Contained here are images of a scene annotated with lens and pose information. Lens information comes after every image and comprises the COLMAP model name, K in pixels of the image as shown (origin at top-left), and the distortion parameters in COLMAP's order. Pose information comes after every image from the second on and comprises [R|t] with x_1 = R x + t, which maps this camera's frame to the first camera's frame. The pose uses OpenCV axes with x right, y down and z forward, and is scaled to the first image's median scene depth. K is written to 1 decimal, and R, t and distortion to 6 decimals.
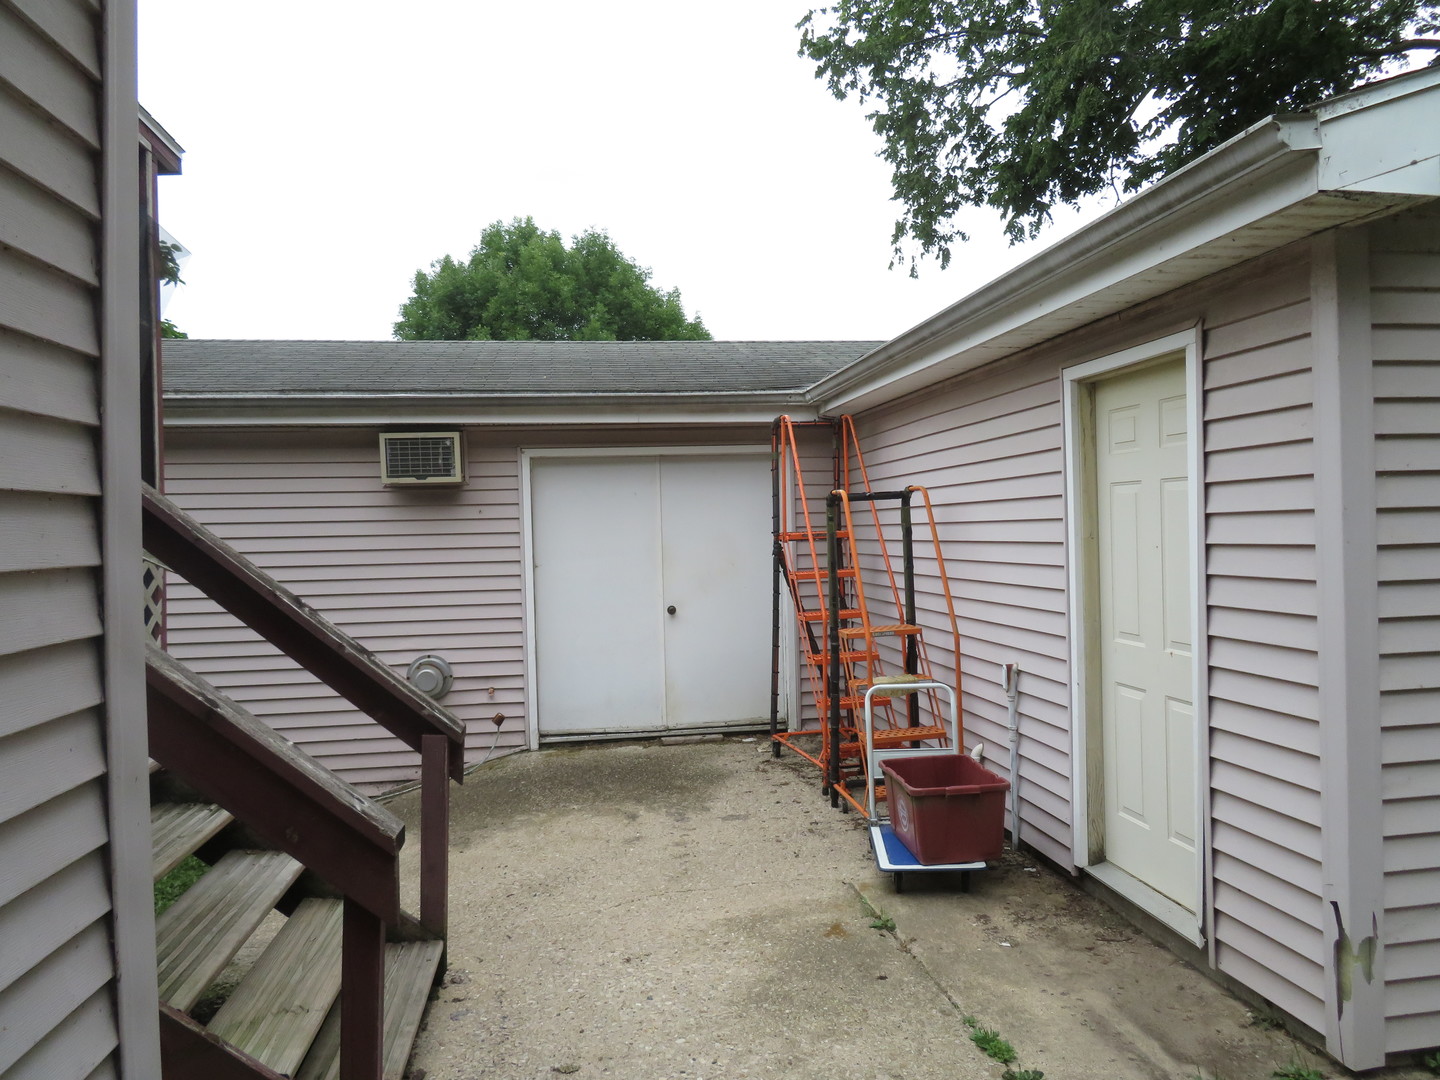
lens RADIAL K [[1032.1, 0, 720.5], [0, 1032.1, 539.4], [0, 0, 1]] dist [-0.014272, 0.010901]
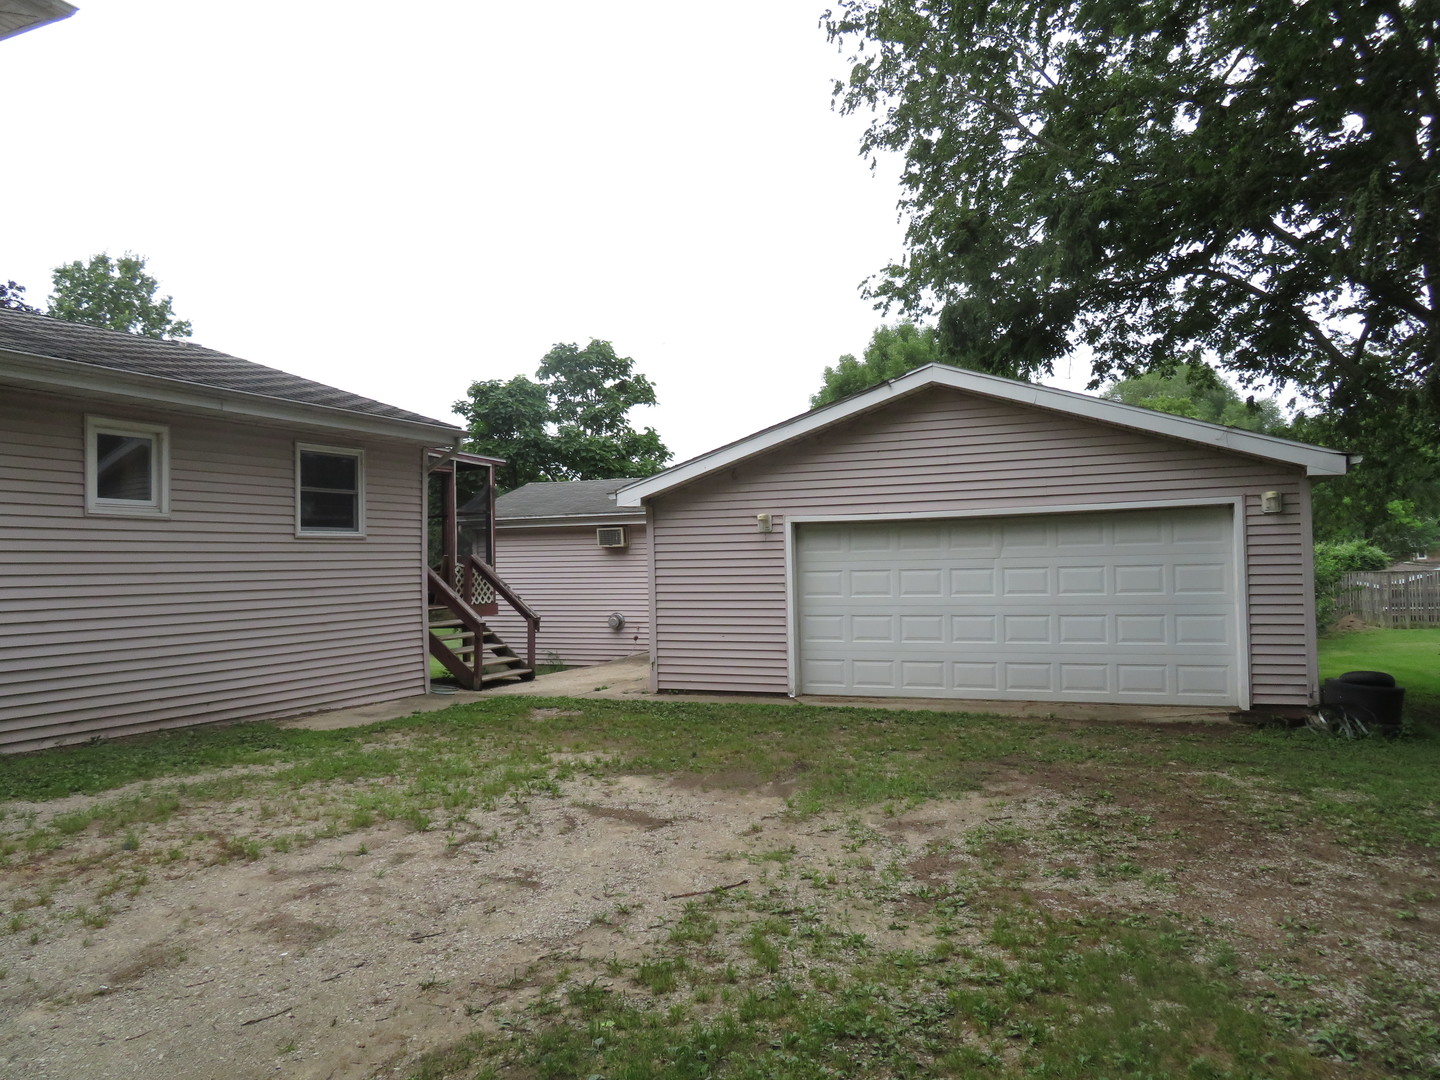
lens RADIAL K [[1032.1, 0, 725.6], [0, 1032.1, 541.0], [0, 0, 1]] dist [-0.014272, 0.010901]
pose [[0.854219, 0.003316, -0.519902, 1.310979], [-0.008837, 0.999928, -0.008142, -0.049595], [0.519838, 0.011550, 0.854187, -1.080444]]
